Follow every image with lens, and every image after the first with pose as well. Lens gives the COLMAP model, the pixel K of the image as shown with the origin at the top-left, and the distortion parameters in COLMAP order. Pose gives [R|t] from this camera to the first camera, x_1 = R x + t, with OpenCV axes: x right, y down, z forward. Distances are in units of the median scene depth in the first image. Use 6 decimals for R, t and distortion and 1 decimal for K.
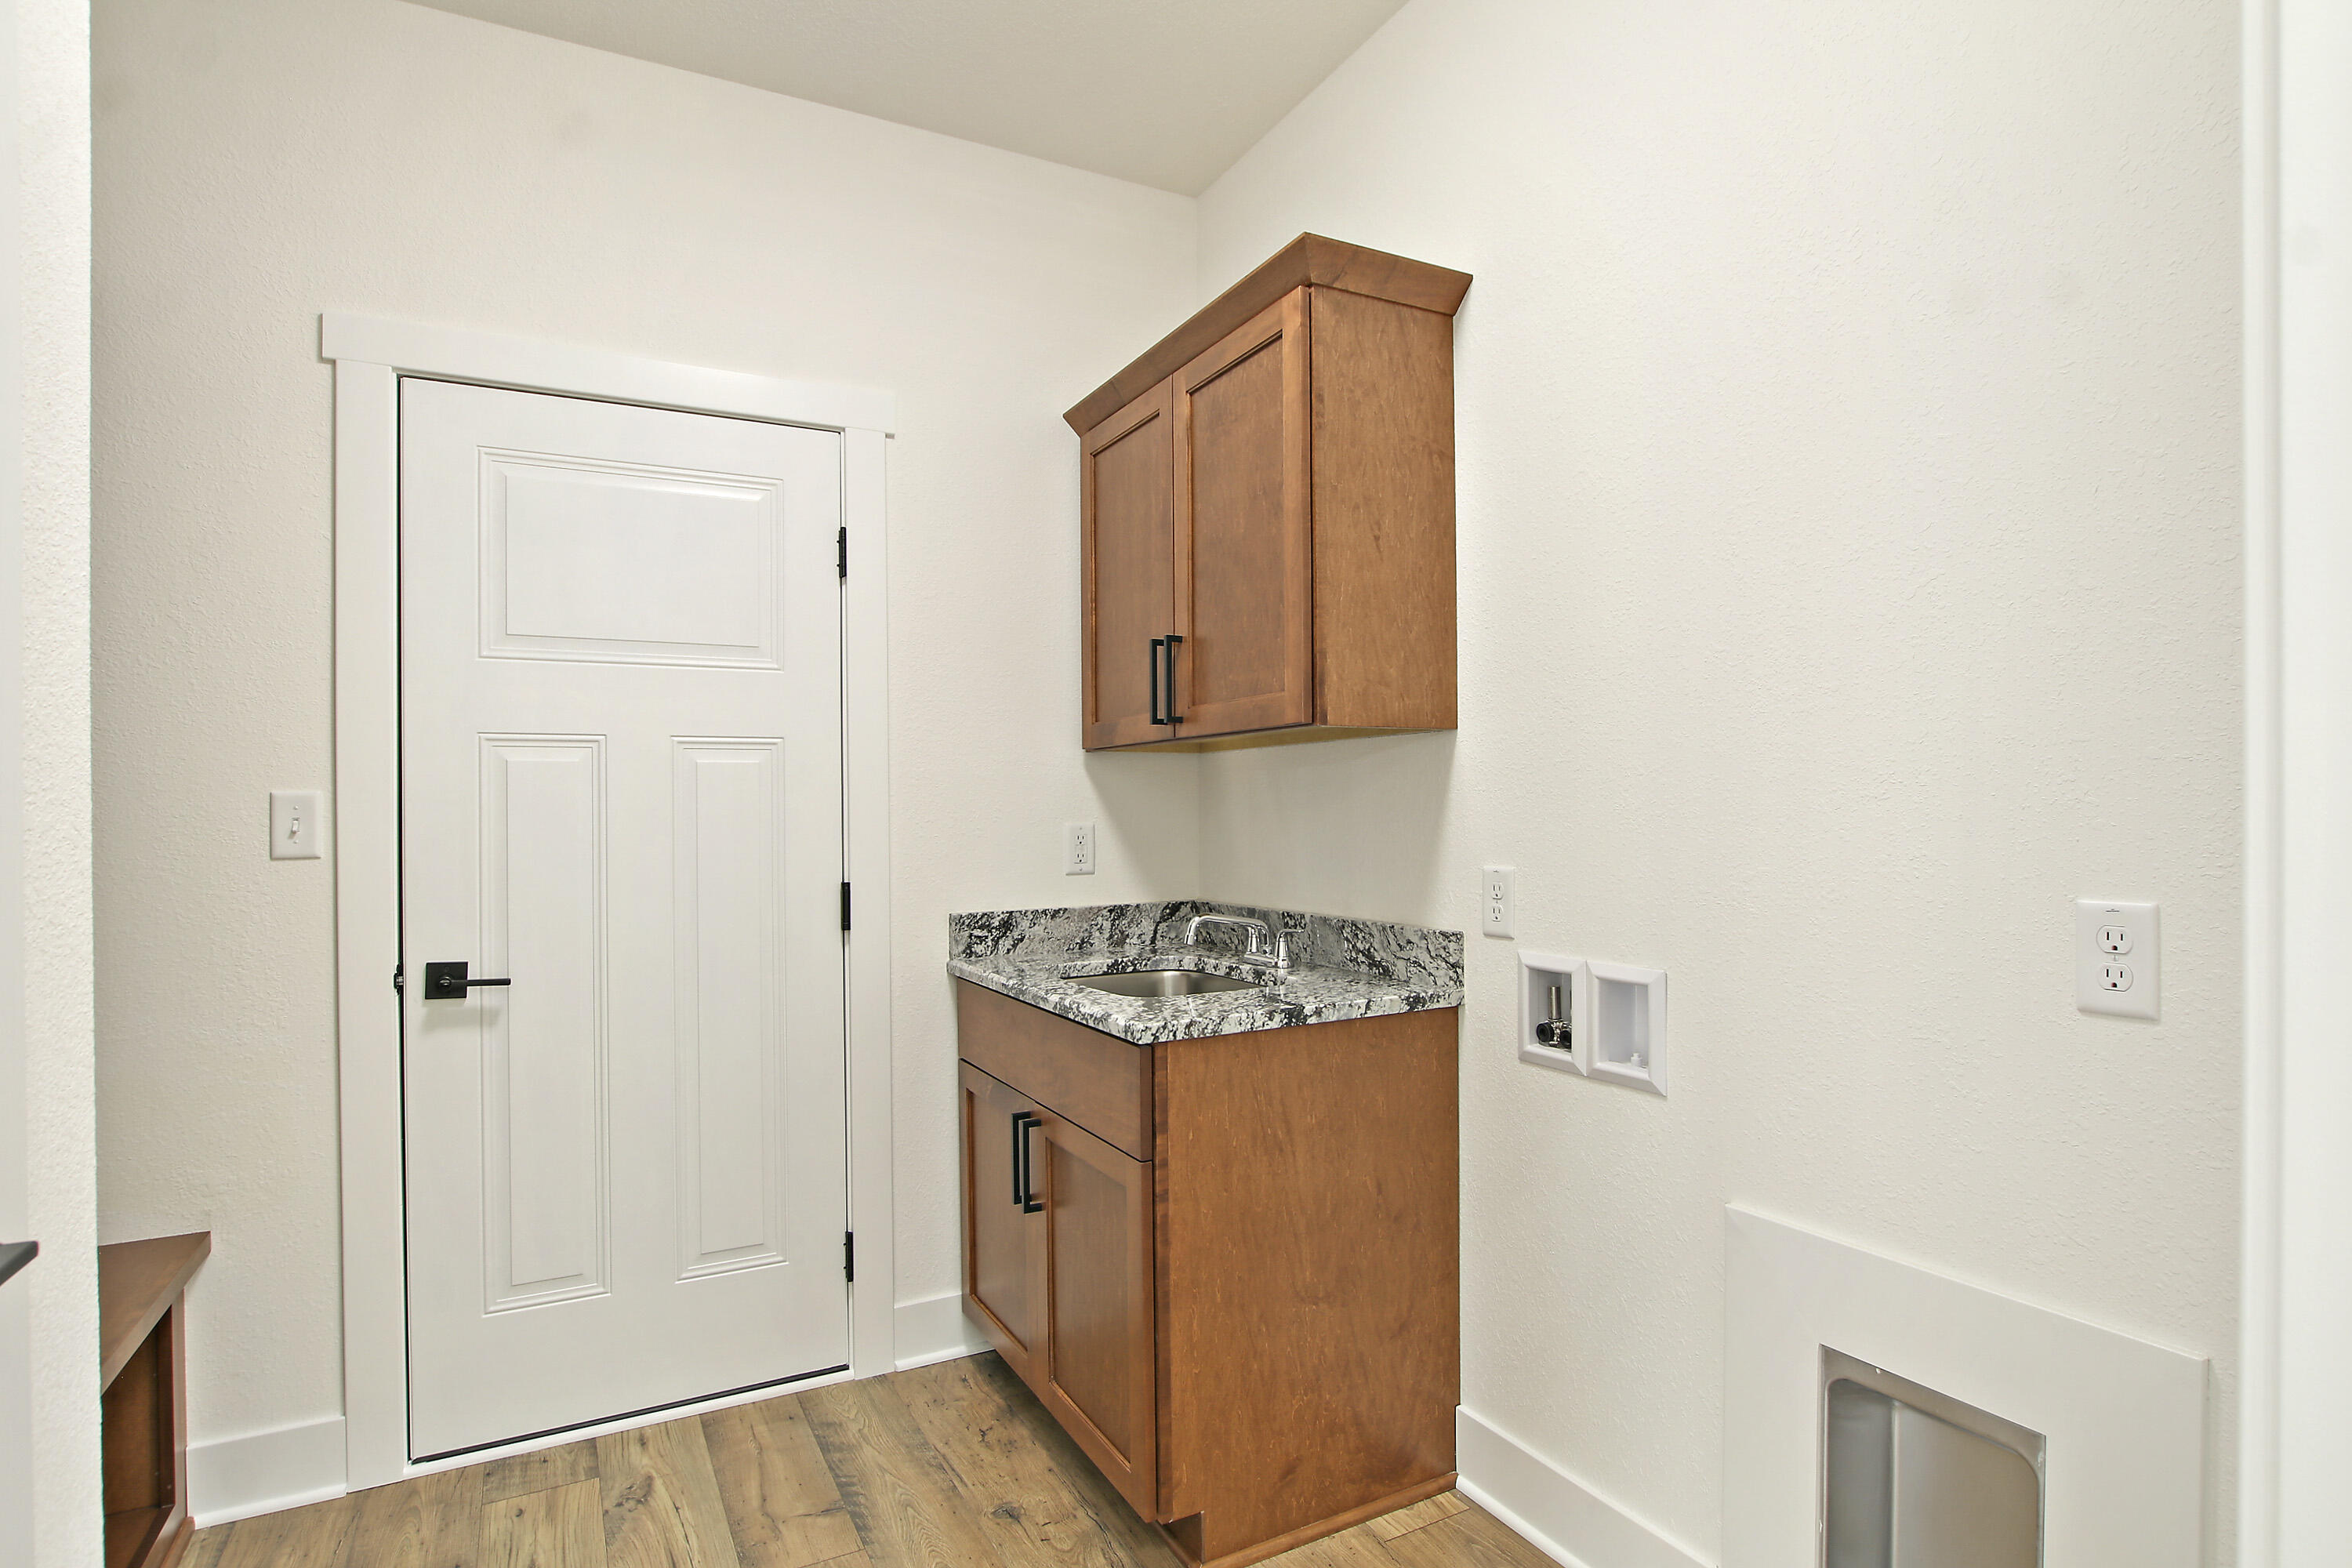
lens RADIAL K [[1127.9, 0, 1162.4], [0, 1127.9, 791.4], [0, 0, 1]] dist [-0.020253, 0.000705]
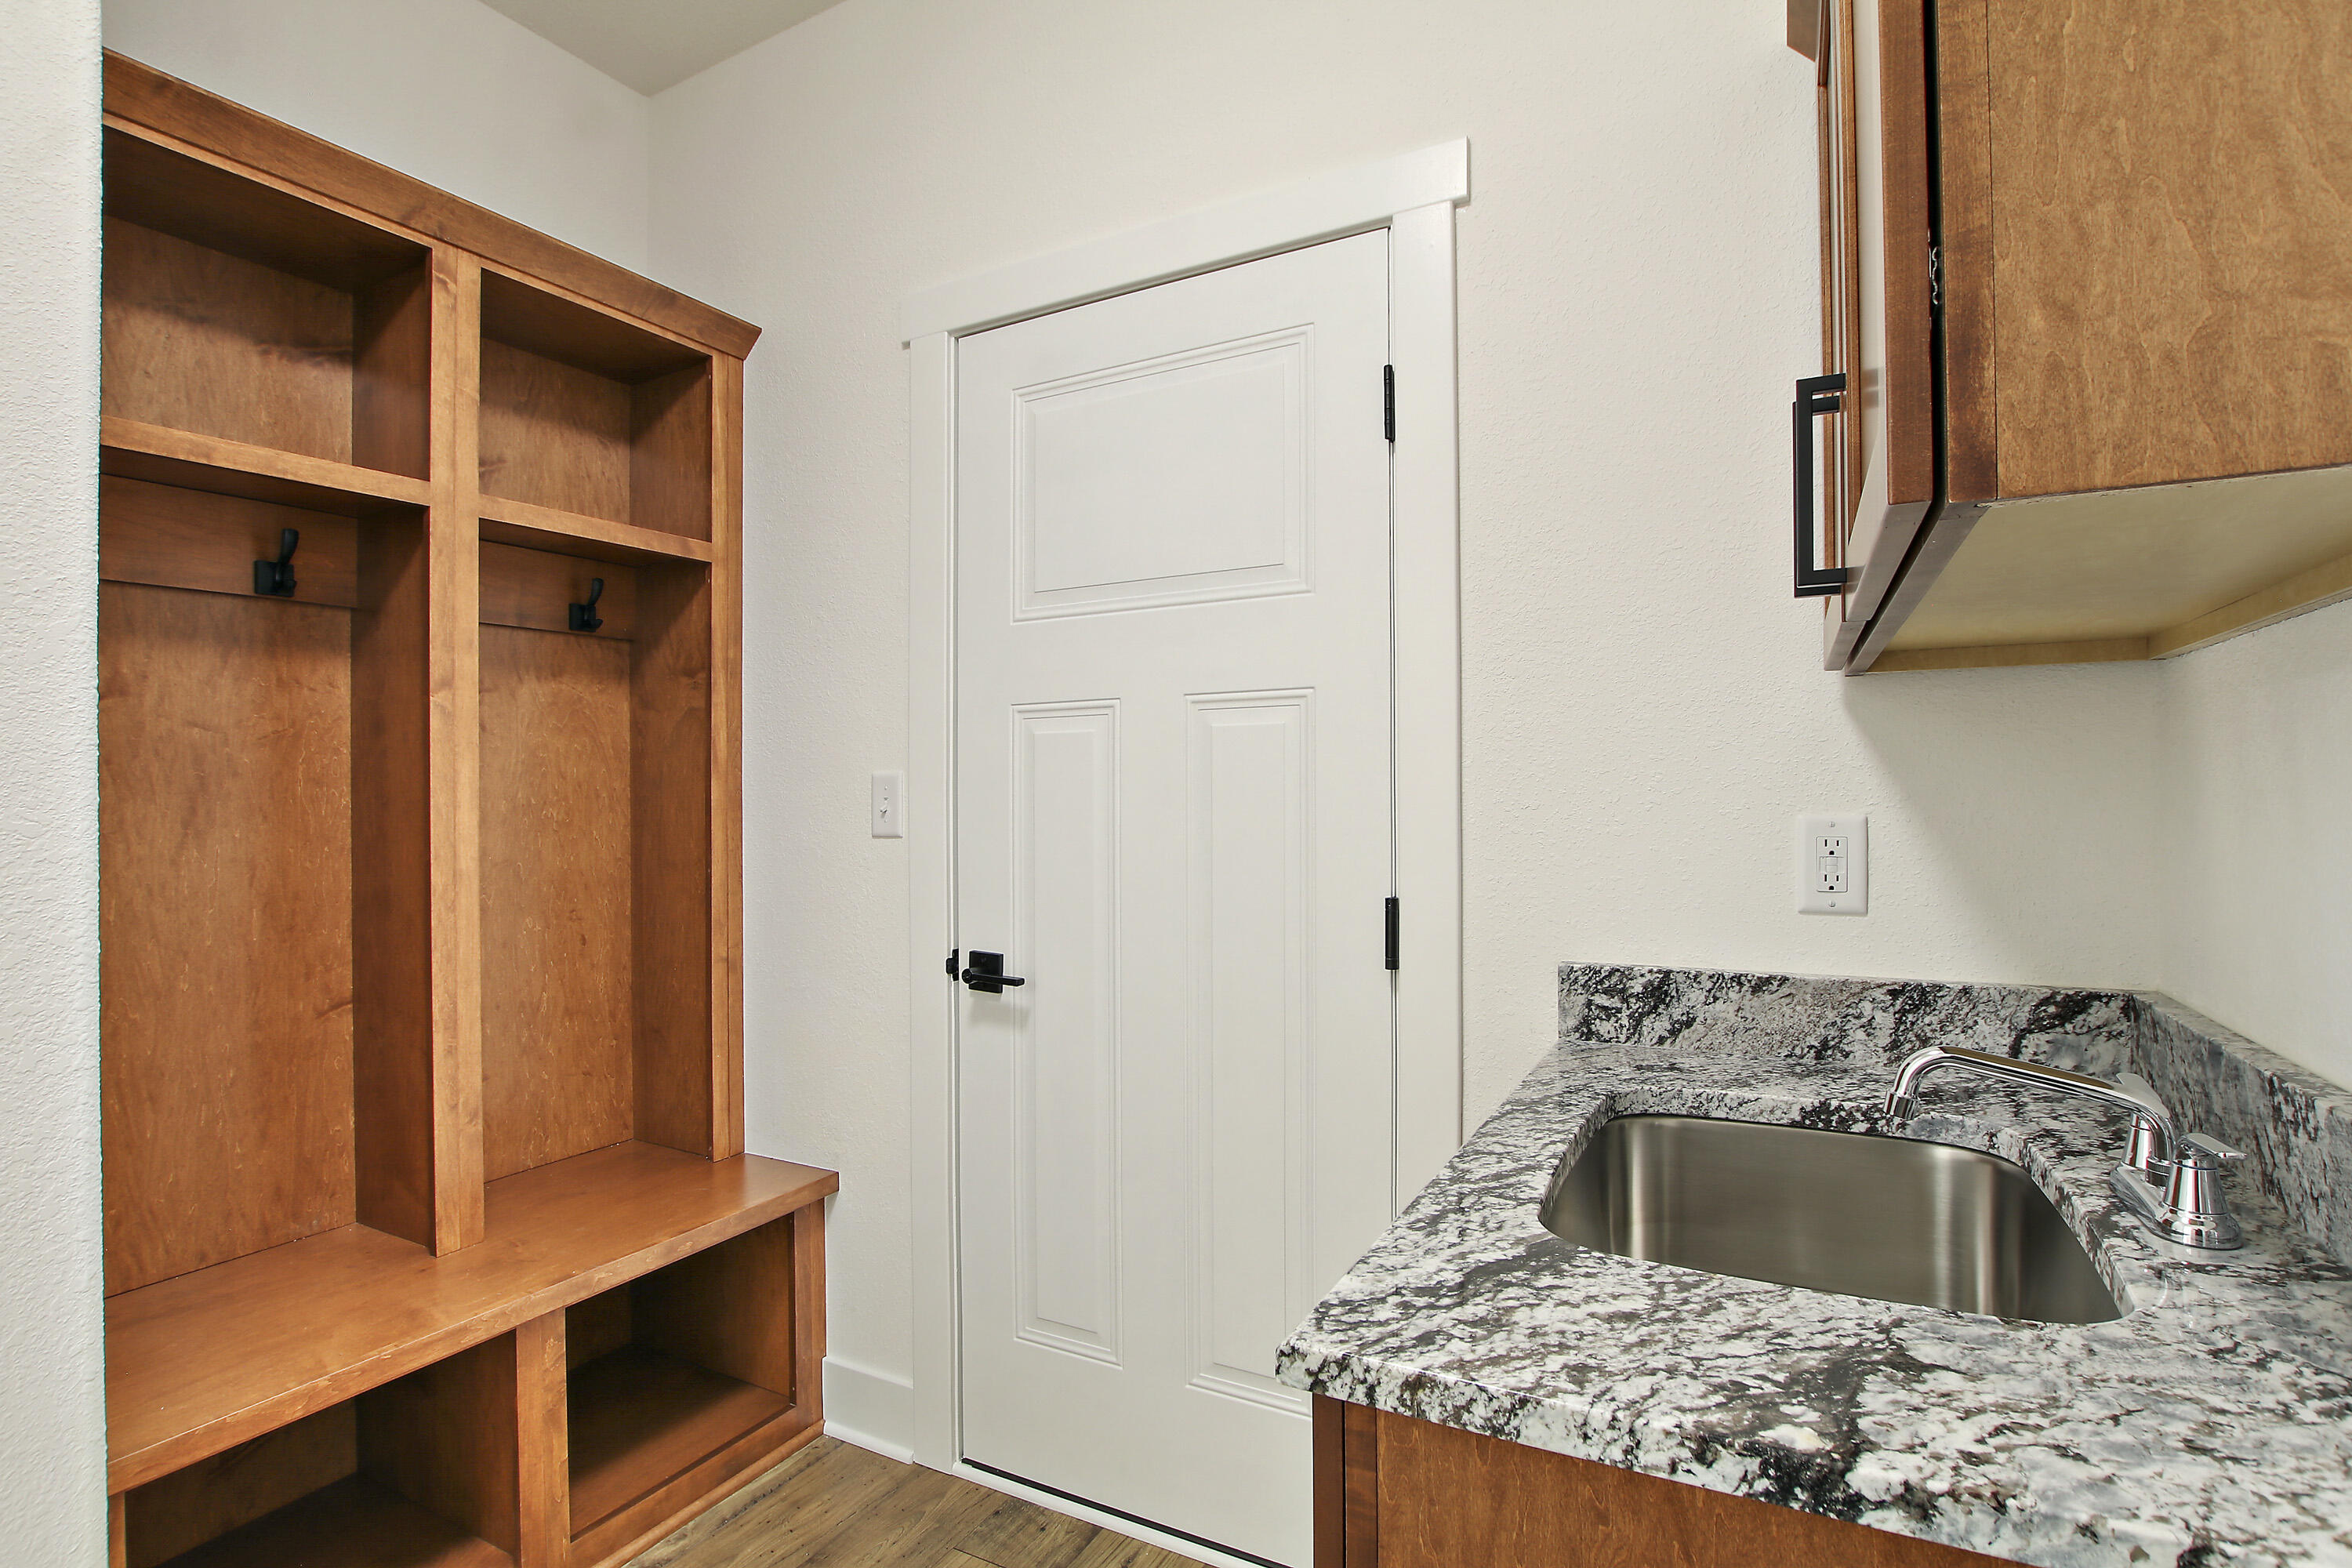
lens RADIAL K [[1127.9, 0, 1186.1], [0, 1127.9, 799.0], [0, 0, 1]] dist [-0.020253, 0.000705]
pose [[0.575285, 0.009971, -0.817893, 0.188896], [0.016514, 0.999580, 0.023801, 0.004030], [0.817787, -0.027199, 0.574878, 0.496144]]
